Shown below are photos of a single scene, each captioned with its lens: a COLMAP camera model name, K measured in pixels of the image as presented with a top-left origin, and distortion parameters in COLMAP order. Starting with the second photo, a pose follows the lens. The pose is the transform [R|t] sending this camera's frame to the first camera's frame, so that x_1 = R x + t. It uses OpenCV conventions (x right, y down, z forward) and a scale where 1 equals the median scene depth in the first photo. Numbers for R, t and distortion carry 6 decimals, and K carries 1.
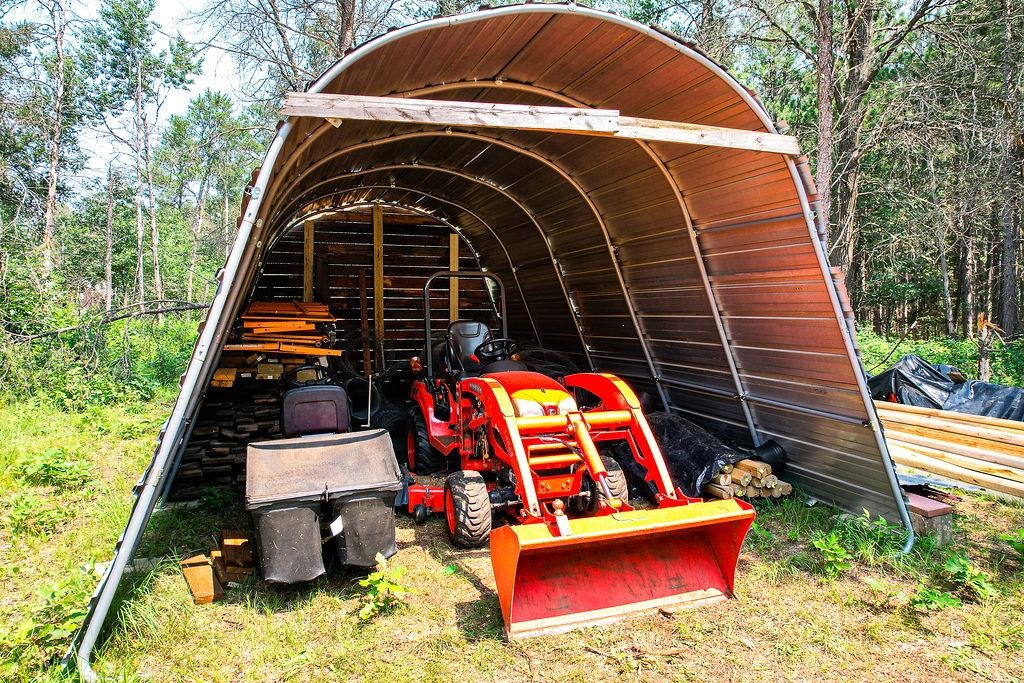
lens RADIAL K [[653.5, 0, 515.7], [0, 653.5, 344.9], [0, 0, 1]] dist [-0.076533, 0.065585]
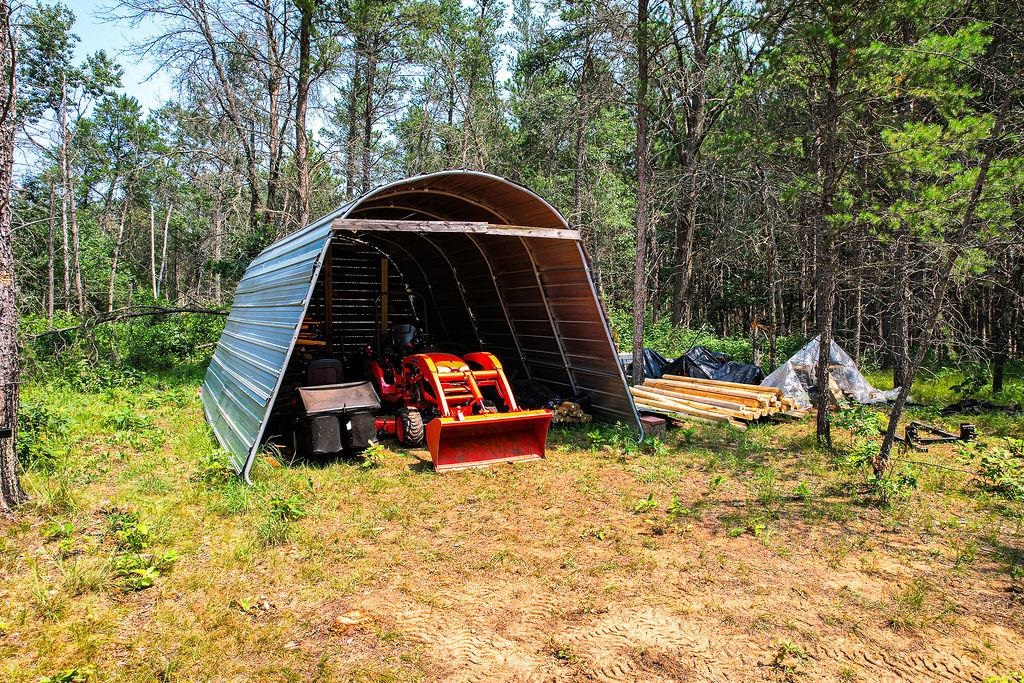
lens RADIAL K [[653.5, 0, 515.7], [0, 653.5, 344.9], [0, 0, 1]] dist [-0.076533, 0.065585]
pose [[0.989737, -0.003852, 0.142848, -0.039929], [0.004306, 0.999987, -0.002869, 0.028928], [-0.142835, 0.003455, 0.989740, -0.829671]]
